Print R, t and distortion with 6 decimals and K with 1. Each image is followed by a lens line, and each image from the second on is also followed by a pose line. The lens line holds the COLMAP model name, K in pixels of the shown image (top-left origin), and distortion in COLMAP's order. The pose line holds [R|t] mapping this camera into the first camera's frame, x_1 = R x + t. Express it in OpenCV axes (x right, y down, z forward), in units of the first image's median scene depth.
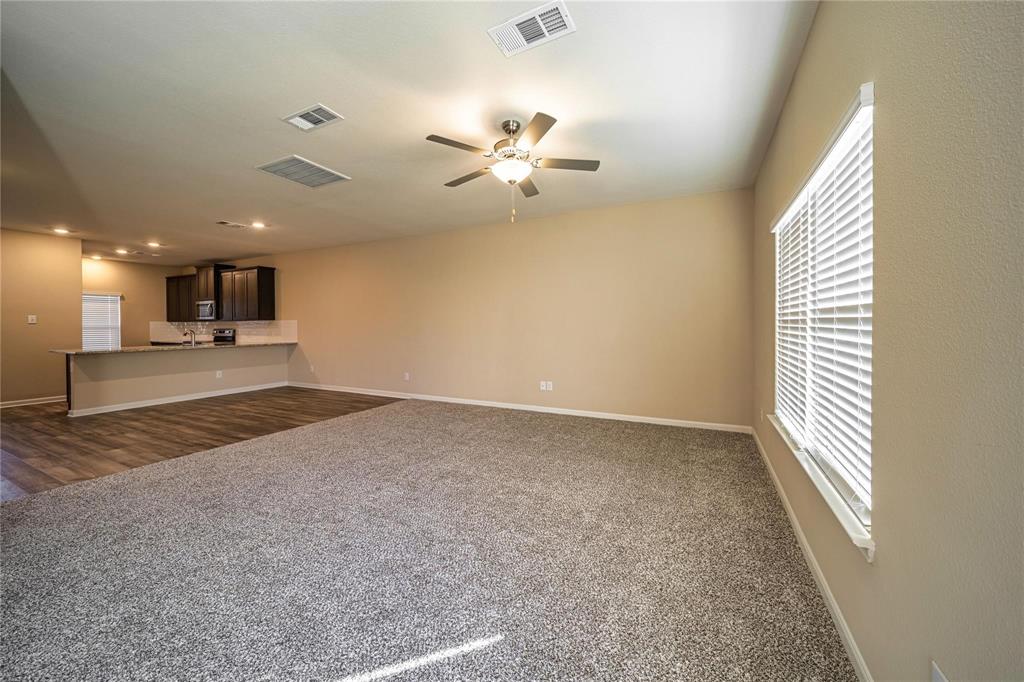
lens RADIAL K [[360.8, 0, 512.0], [0, 360.8, 341.0], [0, 0, 1]] dist [0.002901, 0.000029]
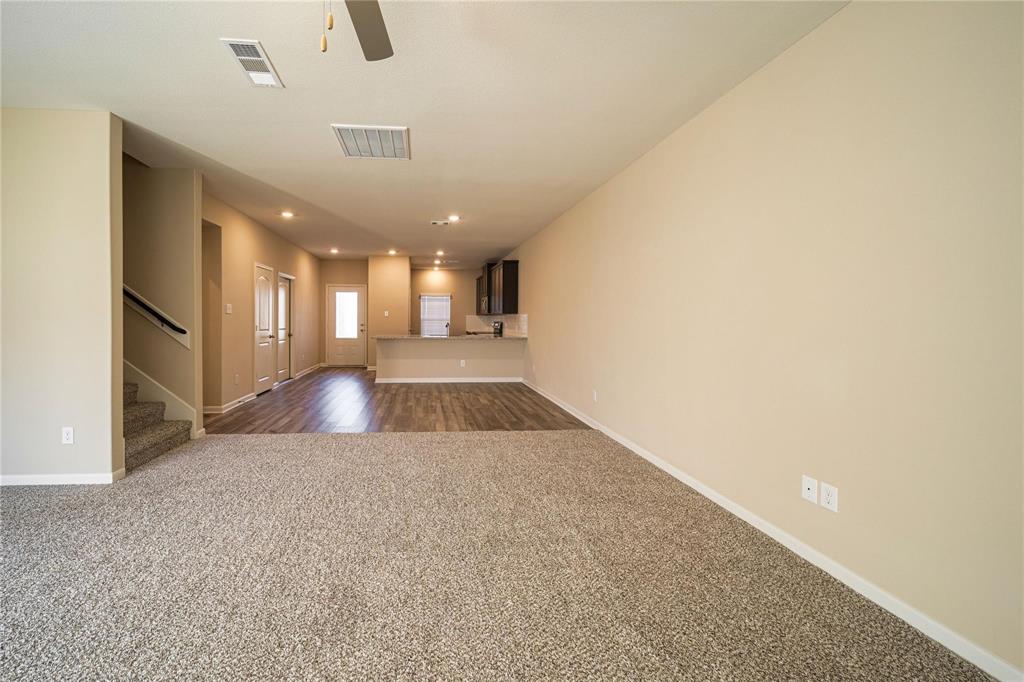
lens RADIAL K [[375.0, 0, 552.1], [0, 375.0, 334.8], [0, 0, 1]] dist [-0.001367, 0.000039]
pose [[0.519664, 0.043601, -0.853258, 0.270675], [-0.045033, 0.998707, 0.023606, -0.030385], [0.853183, 0.026157, 0.520955, 0.576006]]
